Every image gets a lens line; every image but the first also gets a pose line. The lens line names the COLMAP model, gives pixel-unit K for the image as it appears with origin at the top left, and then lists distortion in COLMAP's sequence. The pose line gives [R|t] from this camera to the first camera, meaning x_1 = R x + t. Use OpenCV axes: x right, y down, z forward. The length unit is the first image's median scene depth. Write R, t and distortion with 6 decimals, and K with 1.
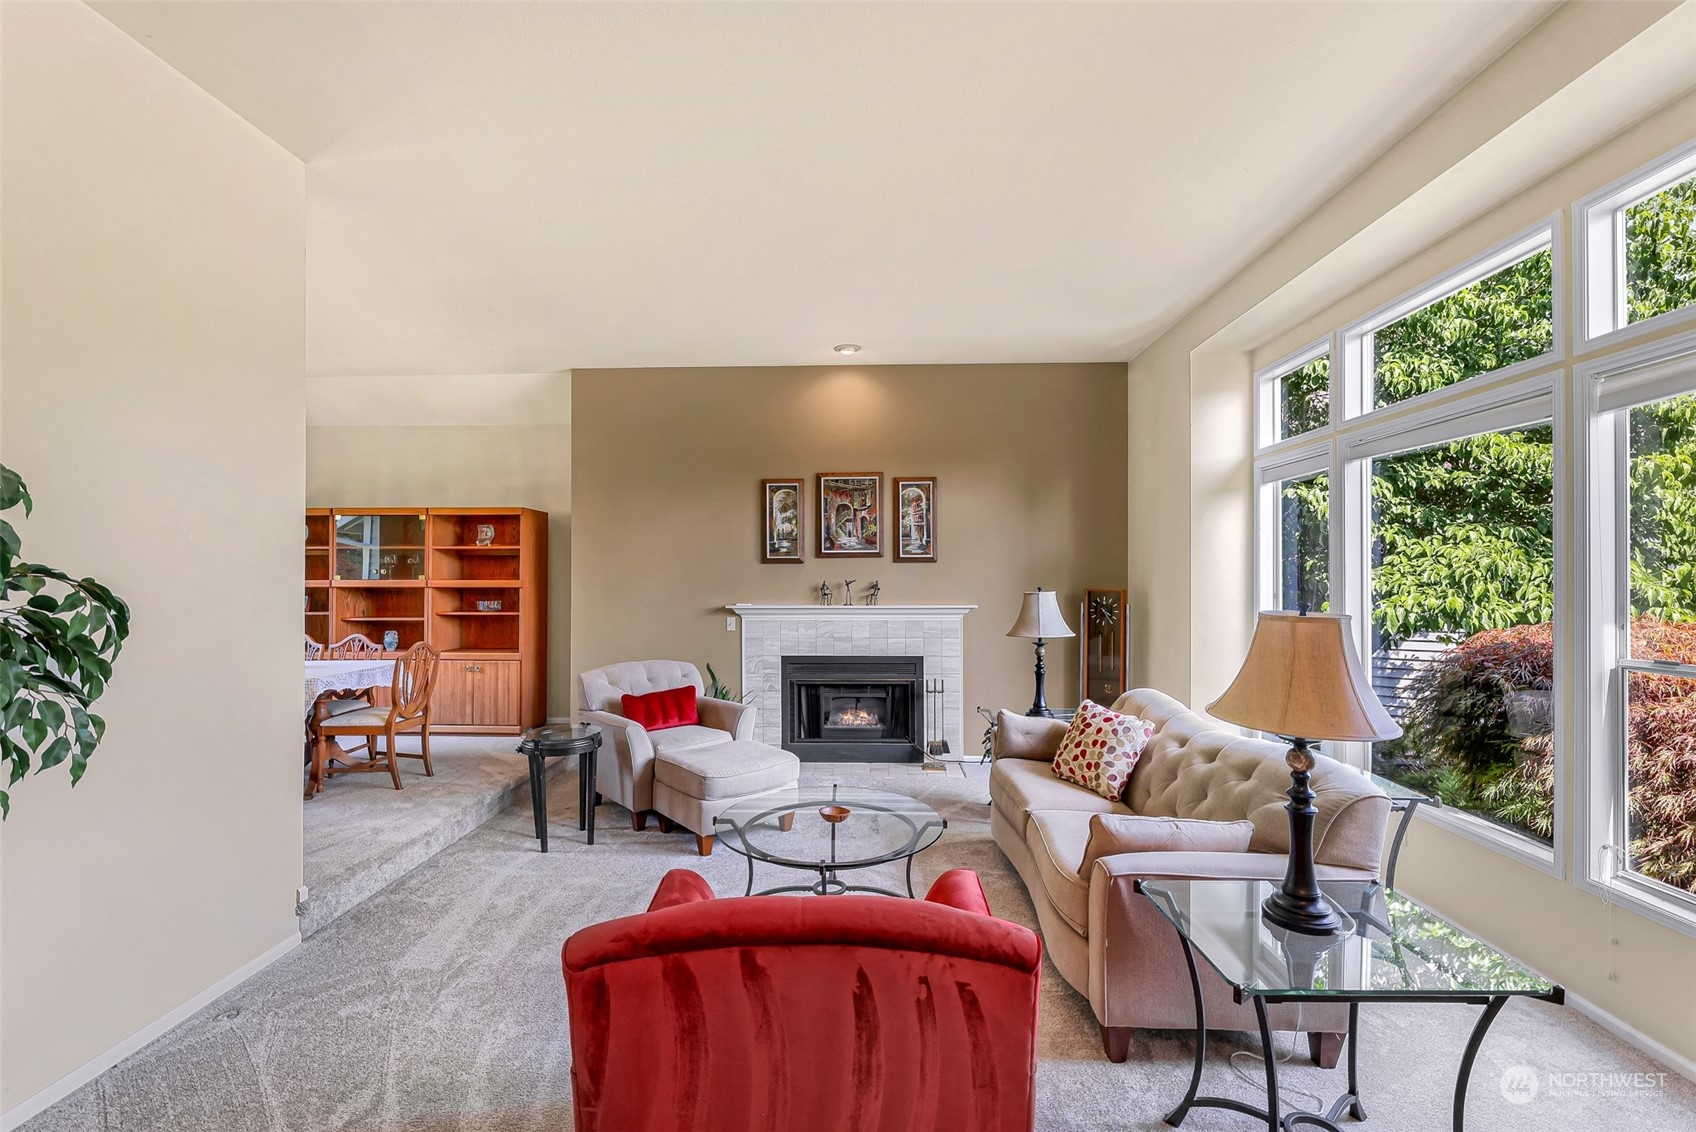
lens RADIAL K [[712.9, 0, 843.9], [0, 712.9, 587.1], [0, 0, 1]] dist [0.000925, 0.000126]
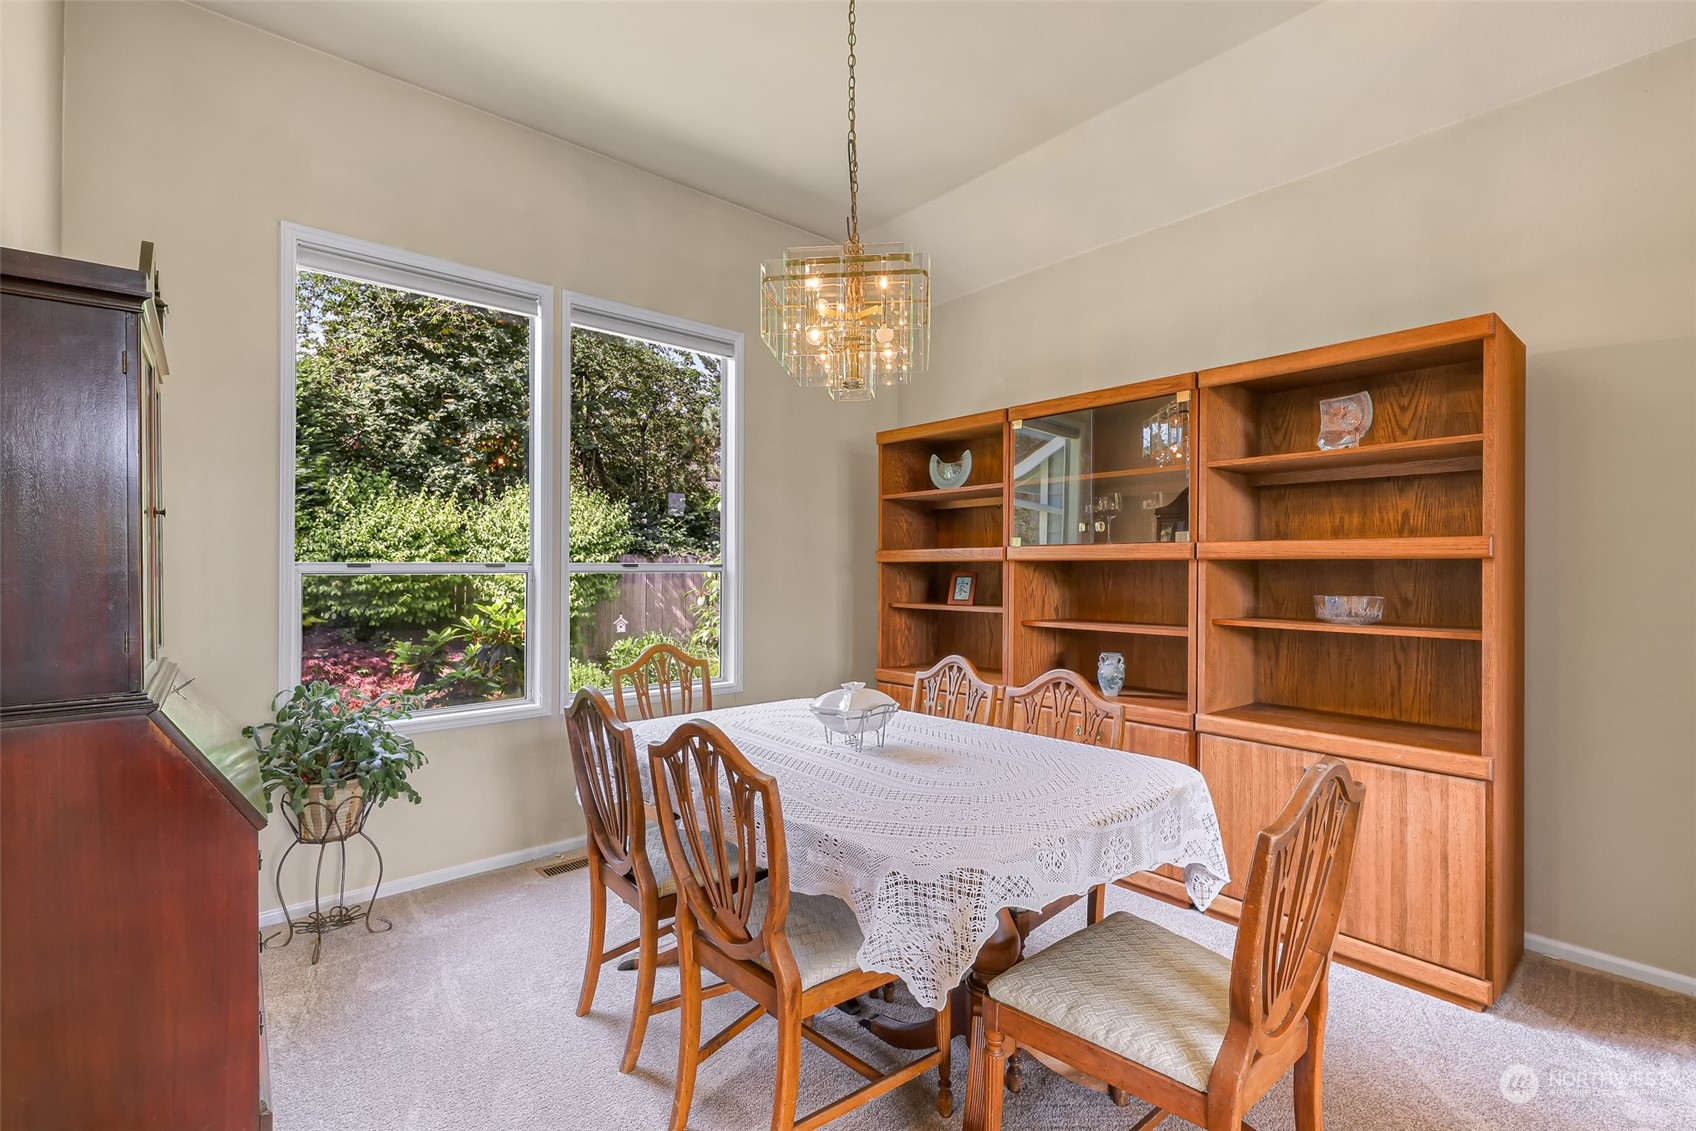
lens RADIAL K [[753.1, 0, 848.0], [0, 753.1, 565.5], [0, 0, 1]] dist [0.000089, 0.000073]
pose [[0.681568, -0.002214, -0.731751, -0.390976], [-0.001150, 0.999991, -0.004096, 0.005582], [0.731754, 0.003633, 0.681559, 0.535244]]
